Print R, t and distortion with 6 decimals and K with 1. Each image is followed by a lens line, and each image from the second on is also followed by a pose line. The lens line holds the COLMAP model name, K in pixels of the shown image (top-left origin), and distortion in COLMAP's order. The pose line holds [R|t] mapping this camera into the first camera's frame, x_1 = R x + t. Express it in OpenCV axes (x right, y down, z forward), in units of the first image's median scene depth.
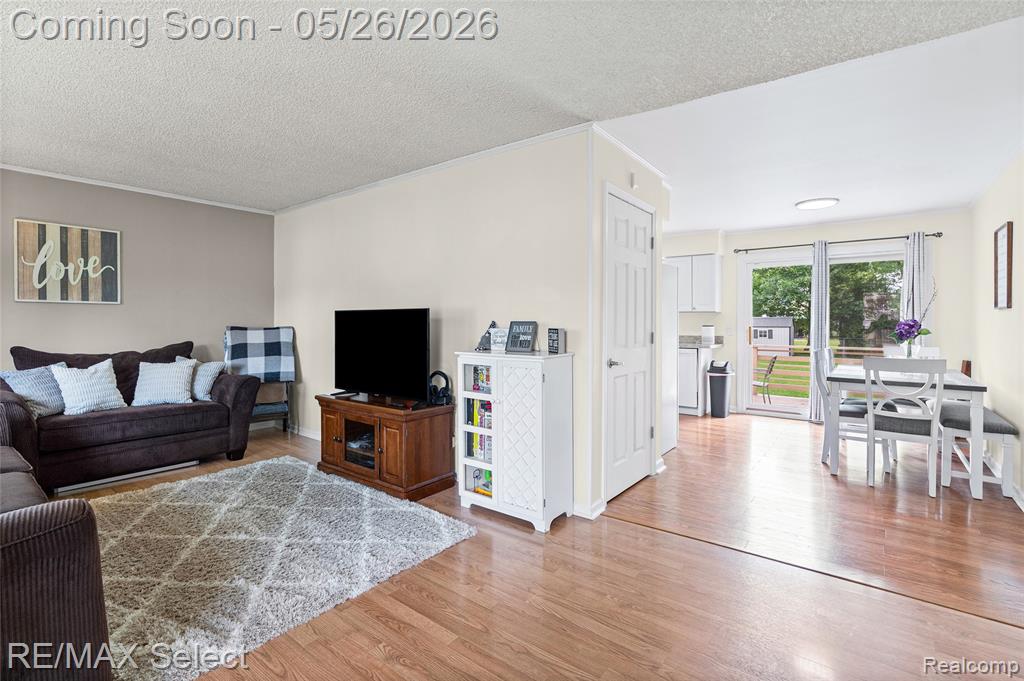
lens RADIAL K [[474.2, 0, 511.6], [0, 474.2, 326.8], [0, 0, 1]] dist [-0.002475, 0.000146]
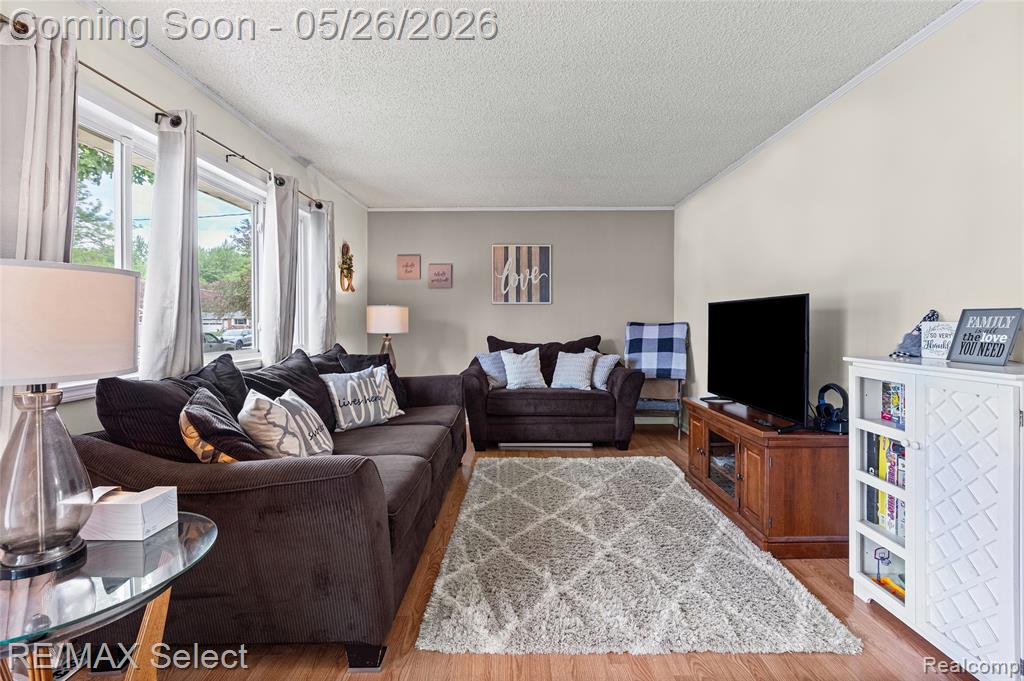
lens RADIAL K [[470.6, 0, 515.4], [0, 470.6, 324.5], [0, 0, 1]] dist [-0.004648, -0.000018]
pose [[0.617941, 0.002518, -0.786221, 0.102470], [-0.005119, 0.999987, -0.000820, 0.009353], [0.786208, 0.004532, 0.617945, 0.214485]]
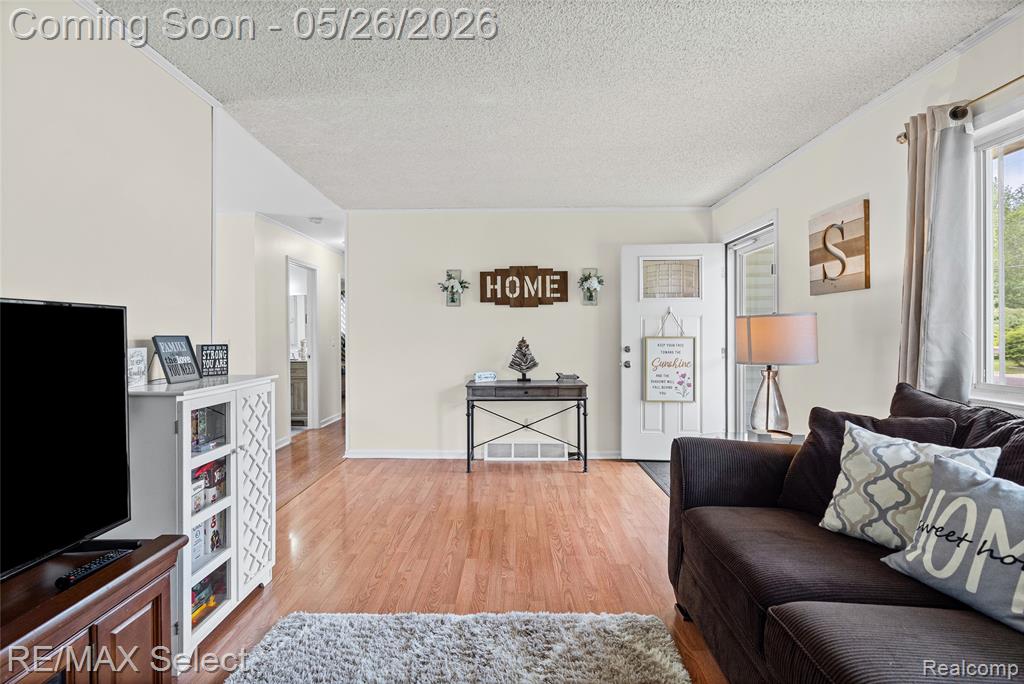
lens RADIAL K [[458.5, 0, 512.0], [0, 458.5, 342.0], [0, 0, 1]] dist [-0.035956, 0.008182]
pose [[-0.605840, -0.002139, 0.795584, -0.685565], [0.016754, 0.999740, 0.015447, -0.003551], [-0.795410, 0.022688, -0.605646, 0.917355]]
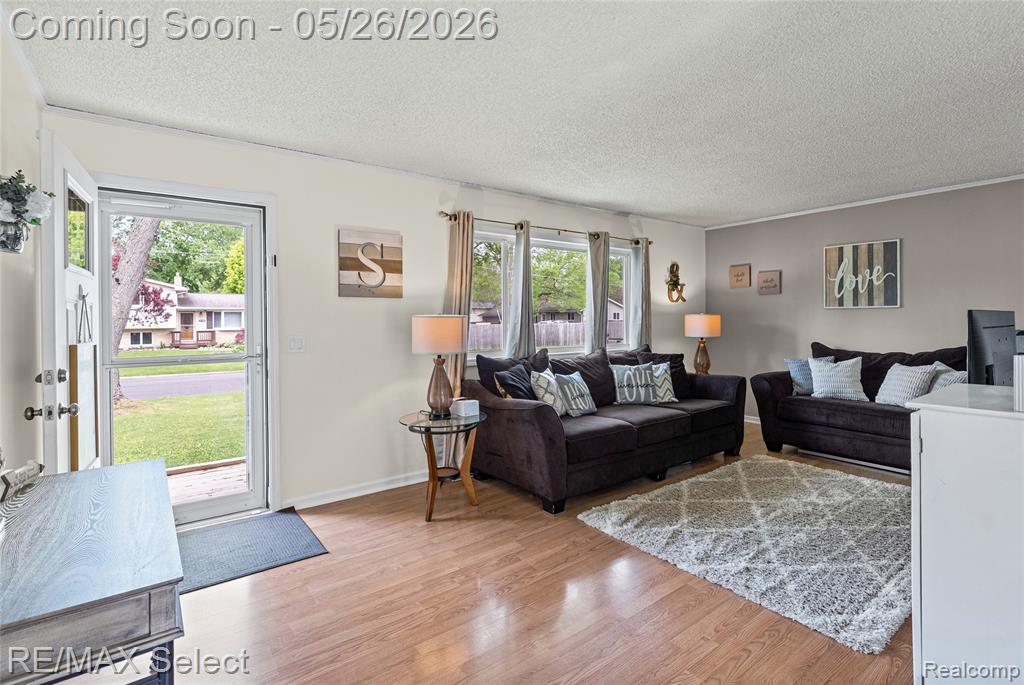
lens RADIAL K [[482.7, 0, 512.4], [0, 482.7, 322.3], [0, 0, 1]] dist [-0.000214, 0.000253]
pose [[-0.256017, 0.006146, -0.966653, 0.562201], [-0.004666, 0.999960, 0.007593, -0.023758], [0.966661, 0.006454, -0.255978, 0.555860]]
